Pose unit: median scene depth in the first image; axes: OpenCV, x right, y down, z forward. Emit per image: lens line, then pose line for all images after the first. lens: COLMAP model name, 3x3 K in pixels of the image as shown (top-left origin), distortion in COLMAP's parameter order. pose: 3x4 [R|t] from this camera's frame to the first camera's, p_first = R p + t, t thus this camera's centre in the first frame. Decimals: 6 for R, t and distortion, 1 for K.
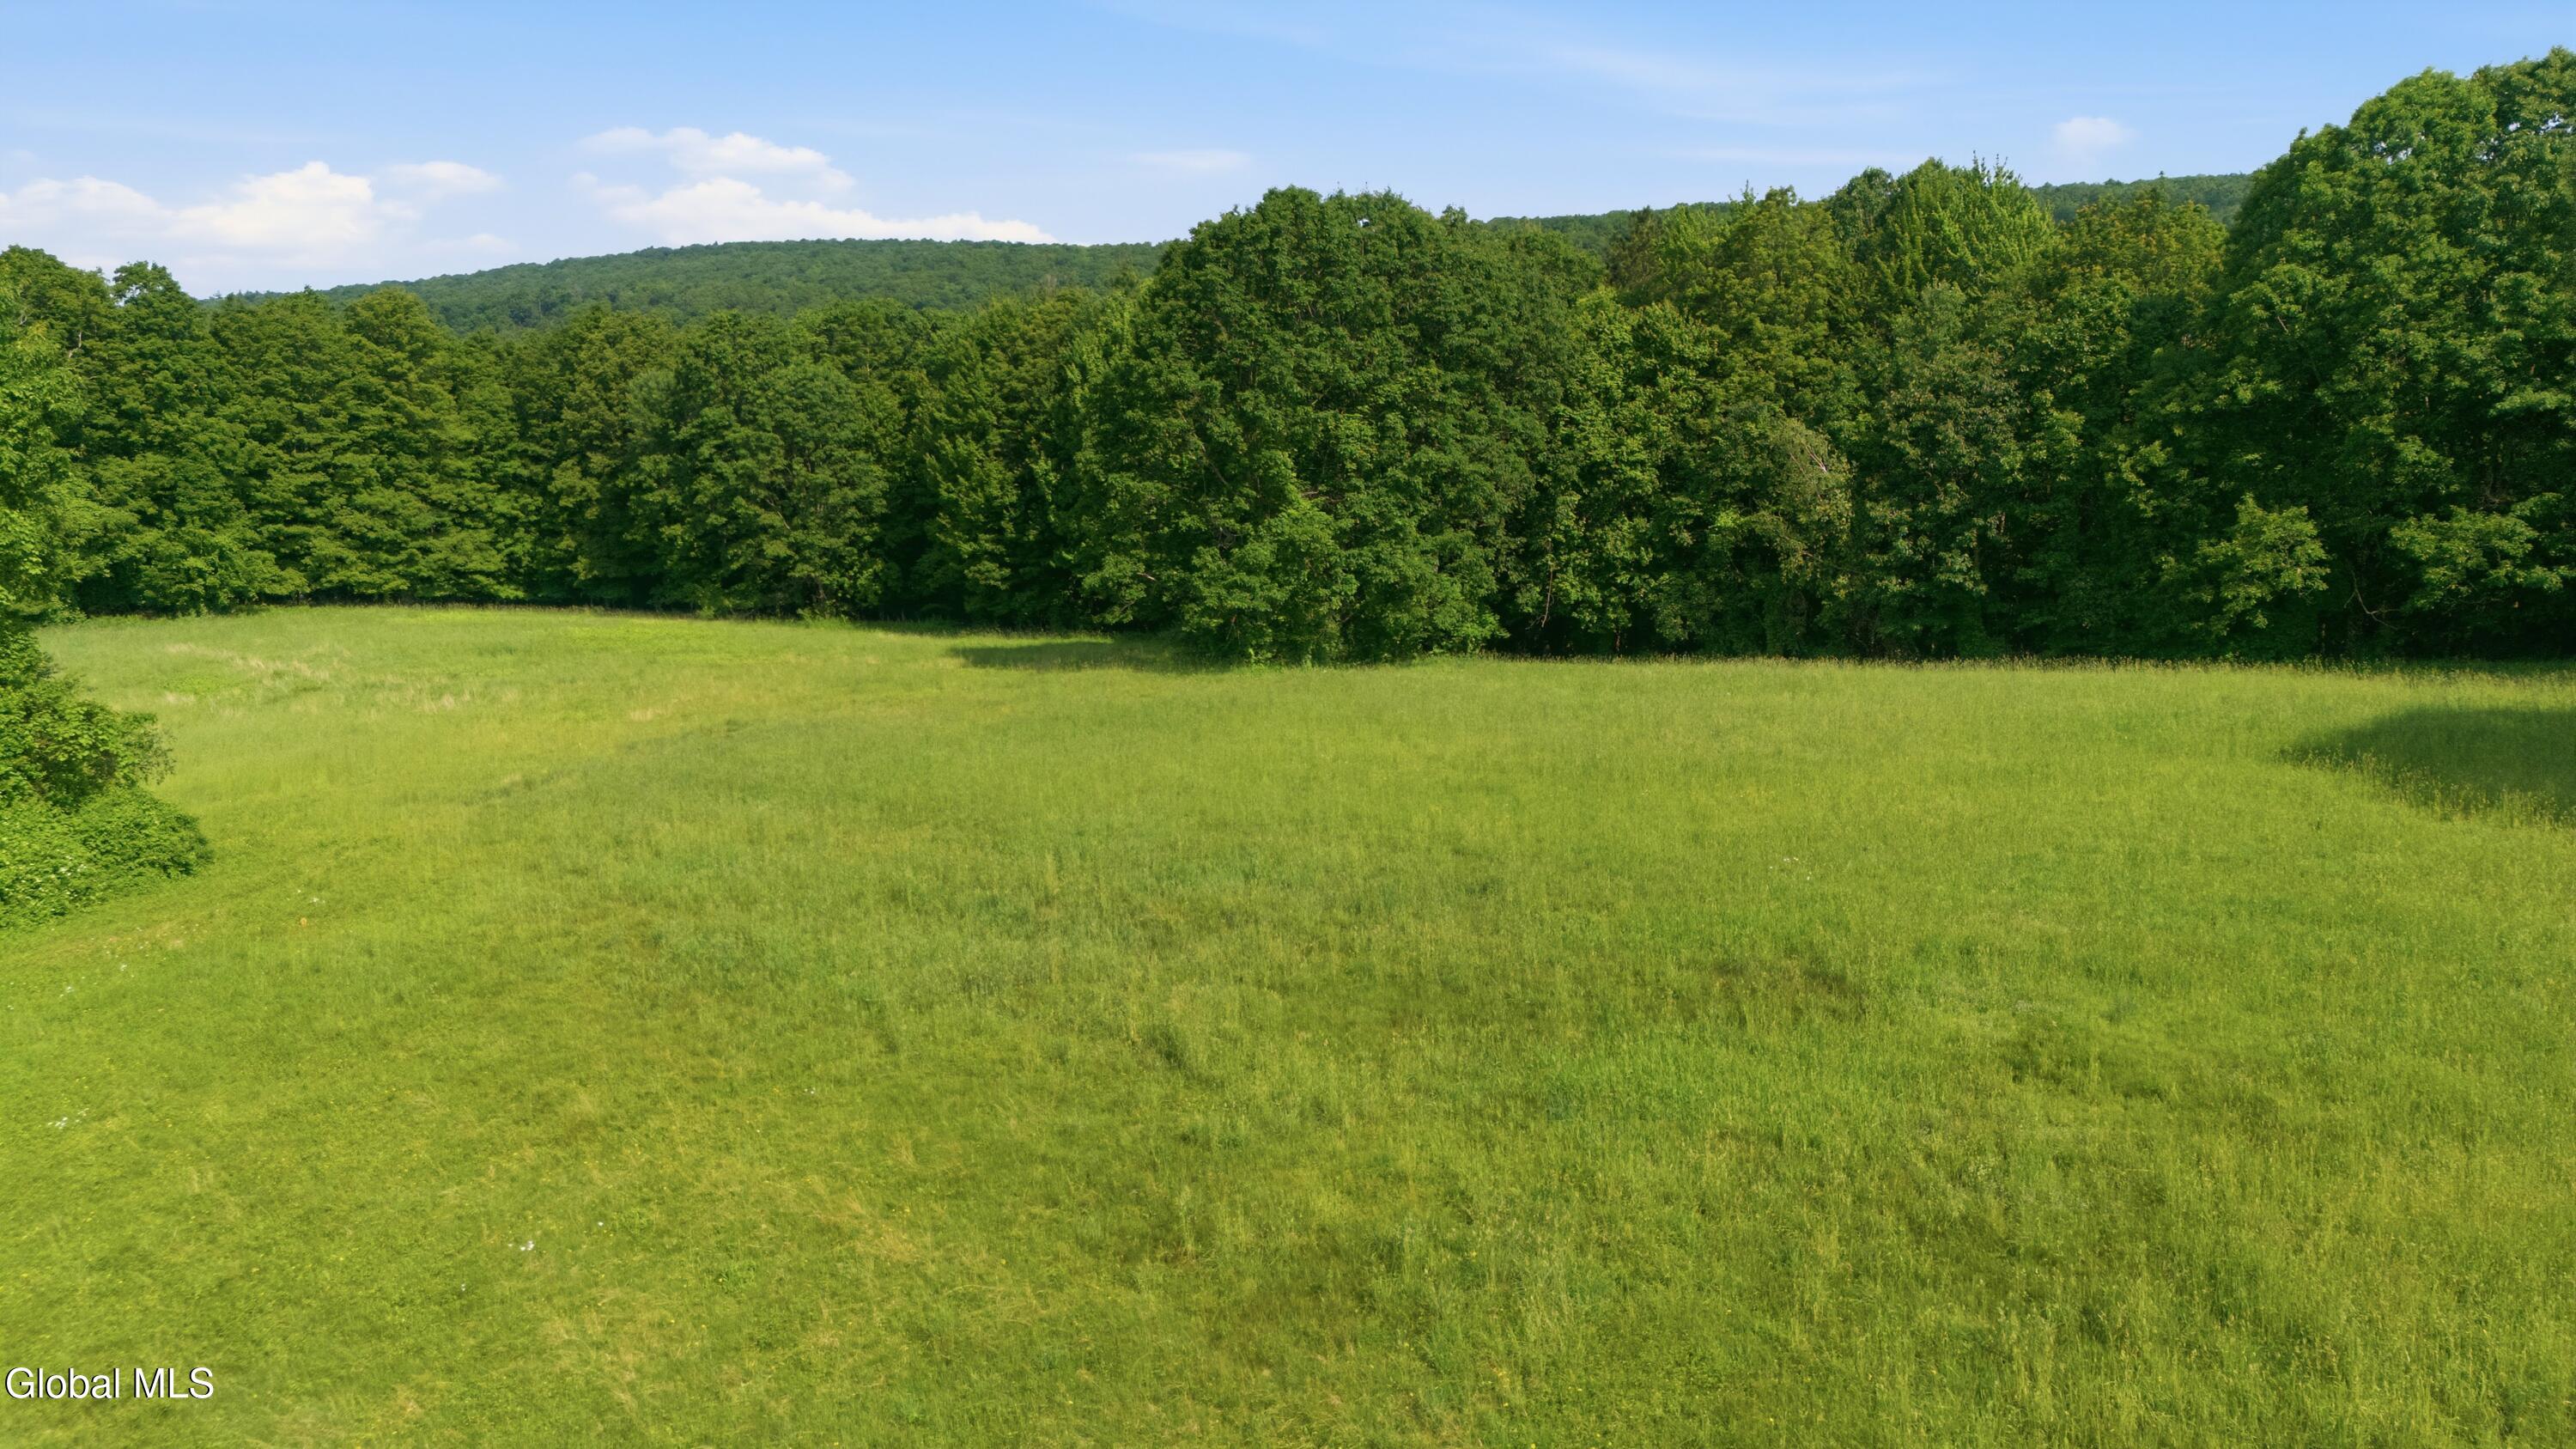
lens RADIAL K [[1937.1, 0, 1288.0], [0, 1937.1, 724.5], [0, 0, 1]] dist [0.046753, -0.000047]
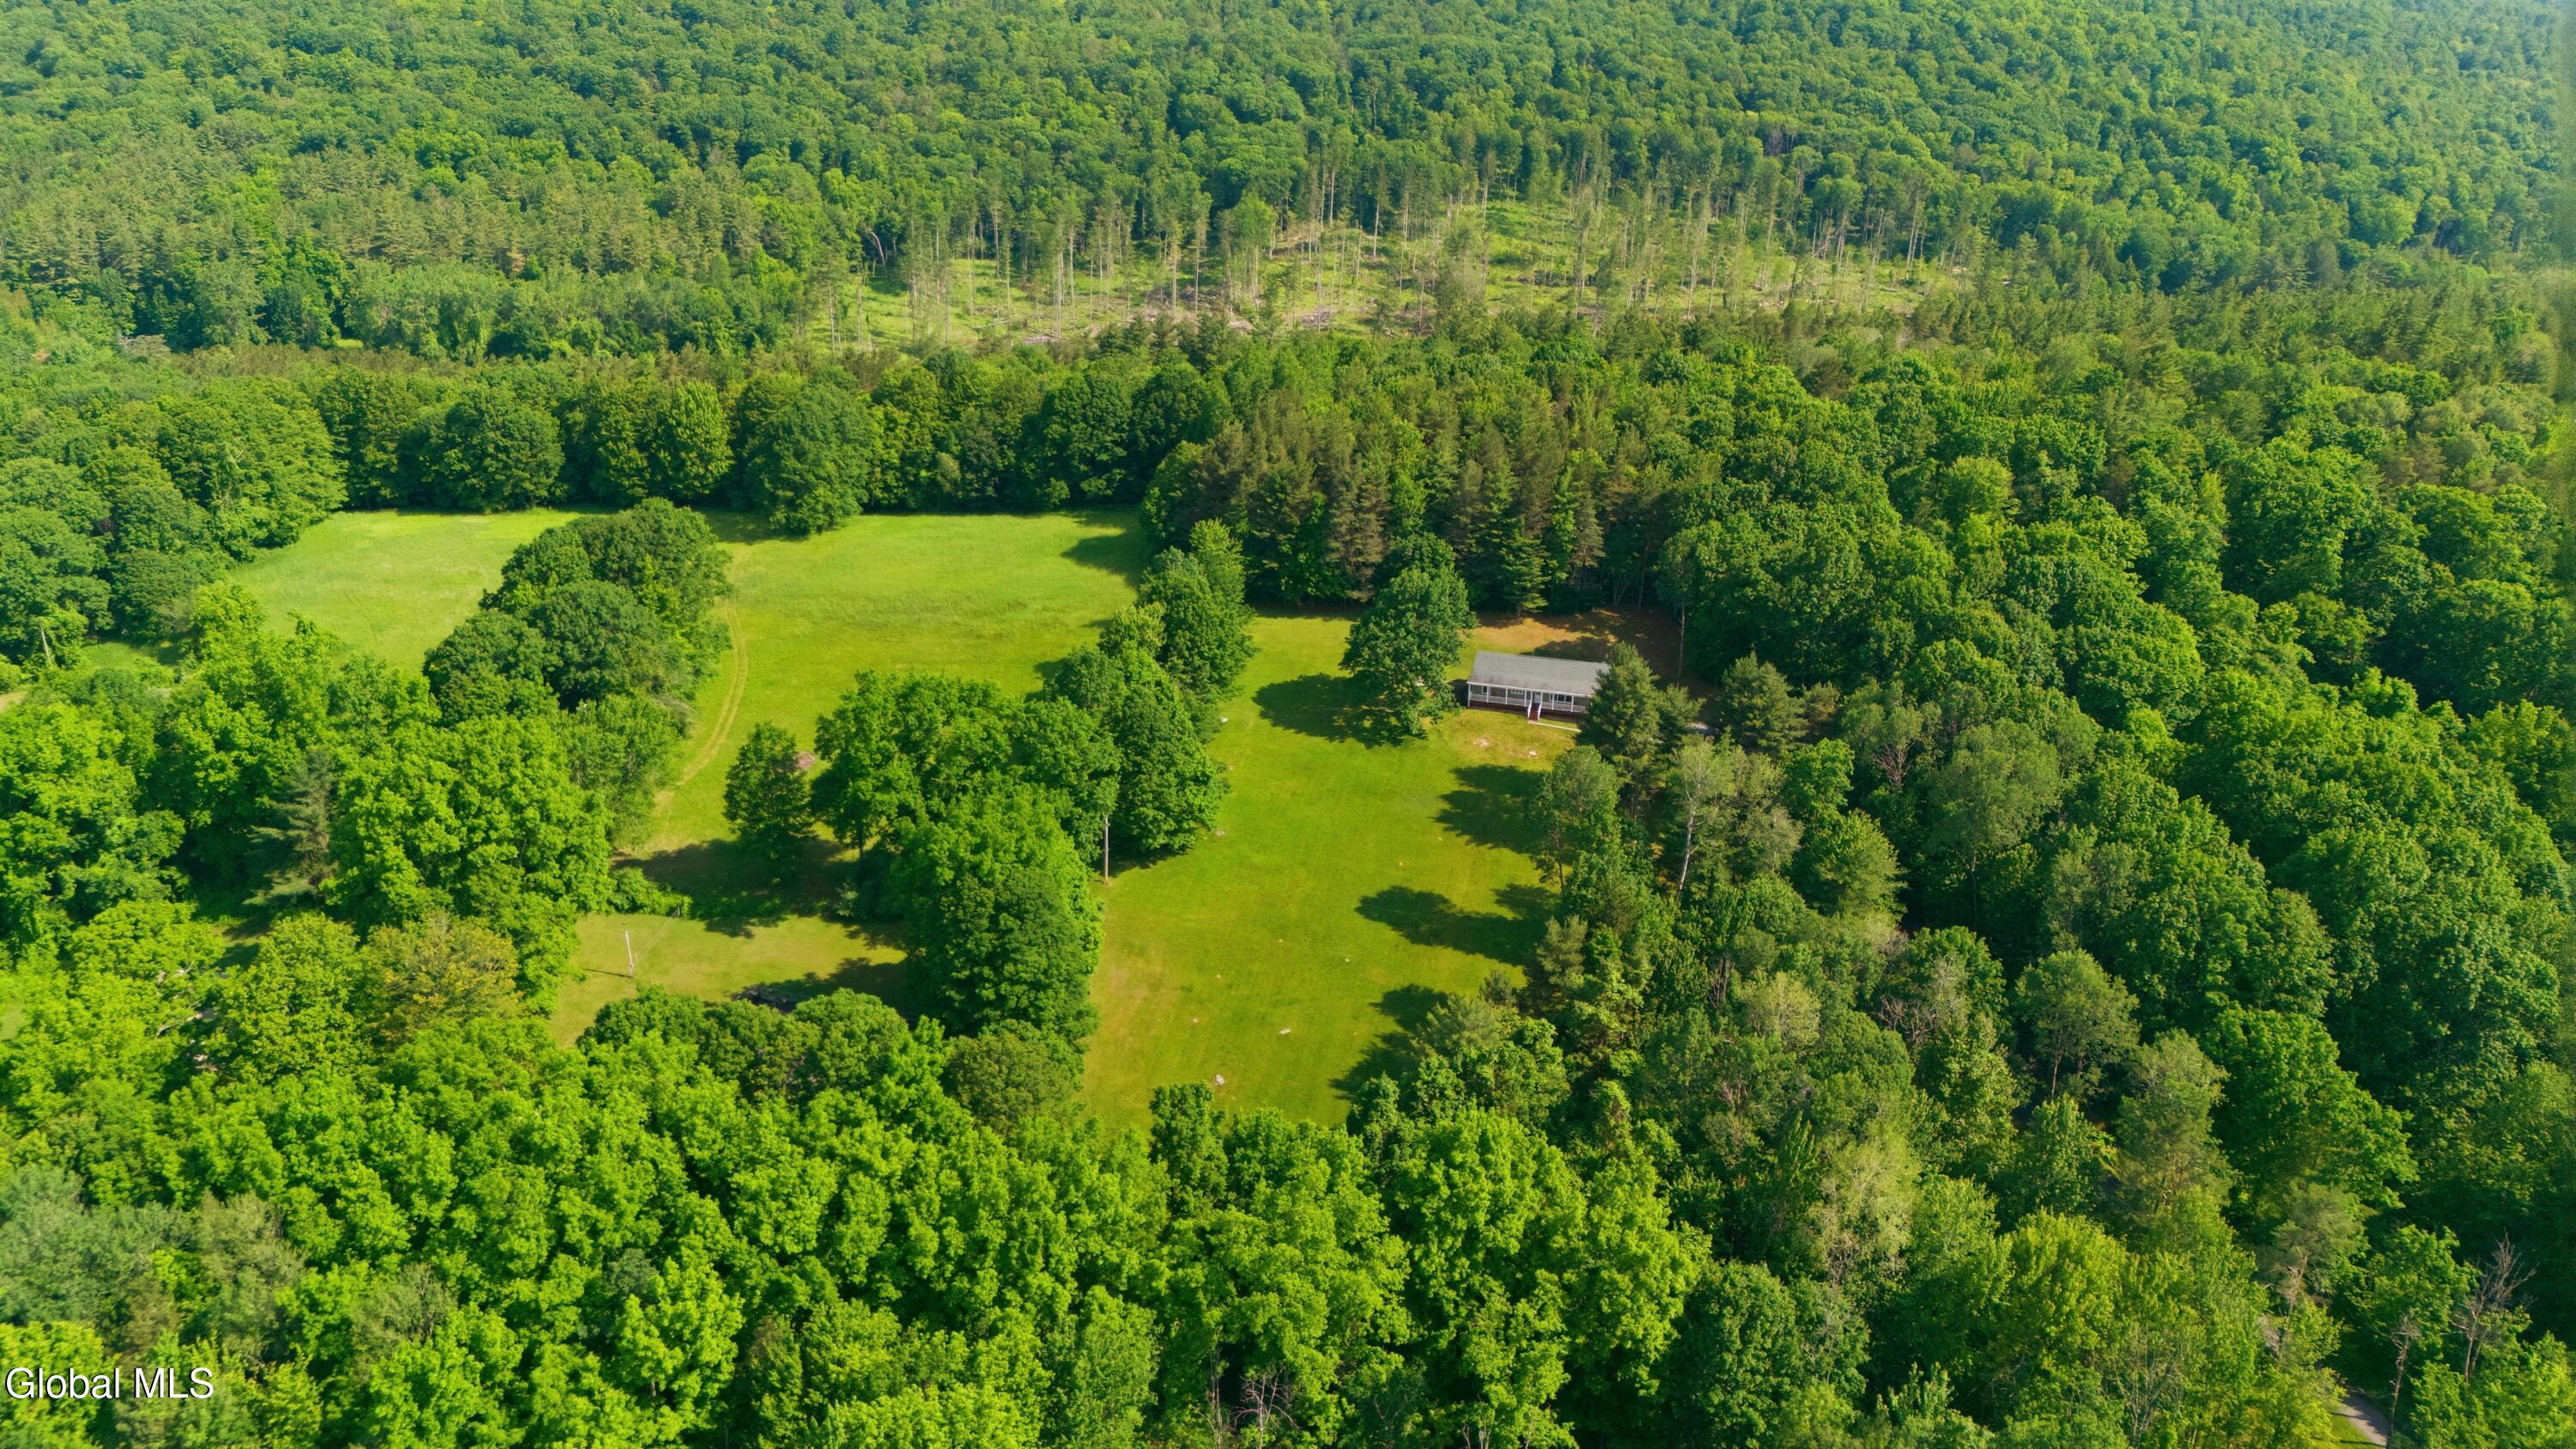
lens RADIAL K [[1937.1, 0, 1288.0], [0, 1937.1, 724.5], [0, 0, 1]] dist [0.046753, -0.000047]
pose [[0.830759, -0.202494, 0.518493, -1.248449], [0.072599, 0.962943, 0.259749, -0.577122], [-0.551877, -0.178147, 0.814675, -2.545828]]
